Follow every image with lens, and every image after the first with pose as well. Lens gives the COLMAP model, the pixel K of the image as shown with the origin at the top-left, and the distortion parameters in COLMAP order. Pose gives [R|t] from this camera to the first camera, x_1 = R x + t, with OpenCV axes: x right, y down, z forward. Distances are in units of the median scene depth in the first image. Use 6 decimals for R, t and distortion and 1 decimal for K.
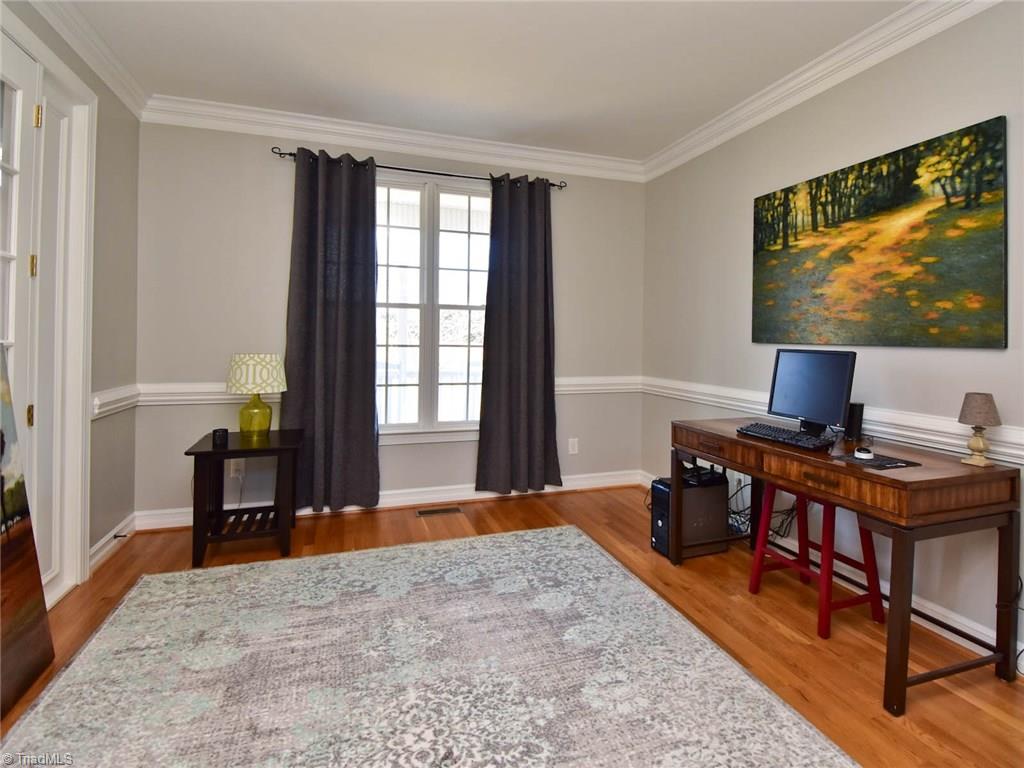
lens RADIAL K [[486.4, 0, 512.9], [0, 486.4, 337.9], [0, 0, 1]] dist [0.023447, -0.017243]
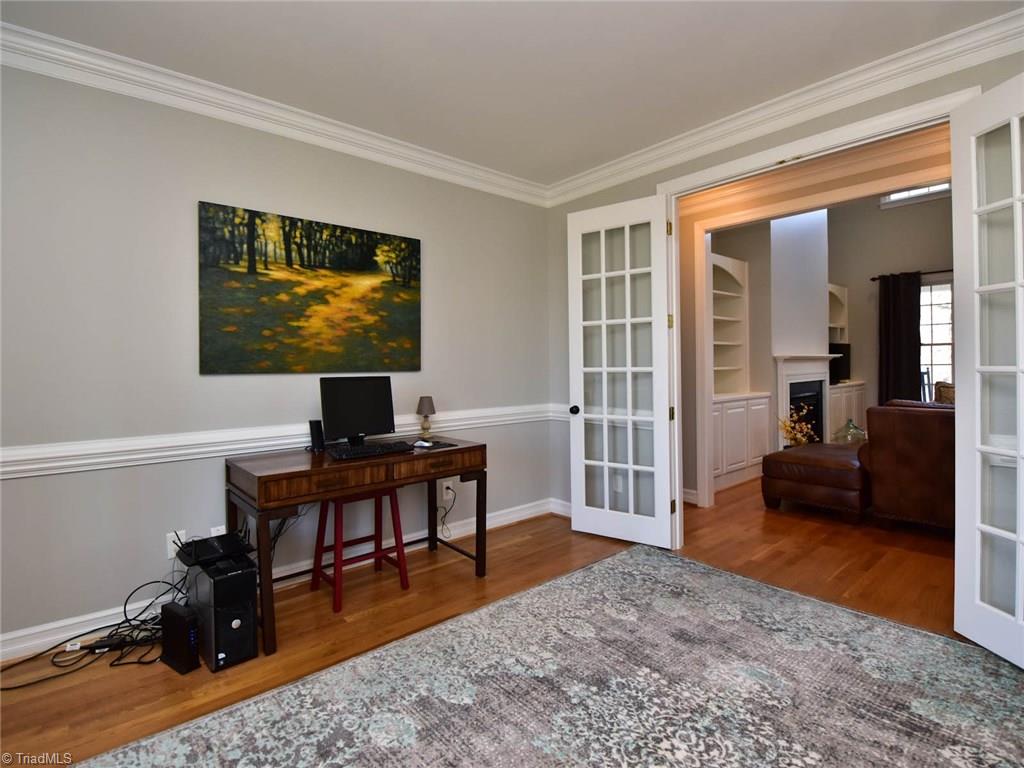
lens RADIAL K [[513.3, 0, 512.3], [0, 513.3, 369.0], [0, 0, 1]] dist [0.006565, -0.020817]
pose [[-0.371063, -0.016028, 0.928469, -0.696869], [0.007330, 0.999769, 0.020189, -0.016899], [-0.928579, 0.014297, -0.370860, 1.118737]]
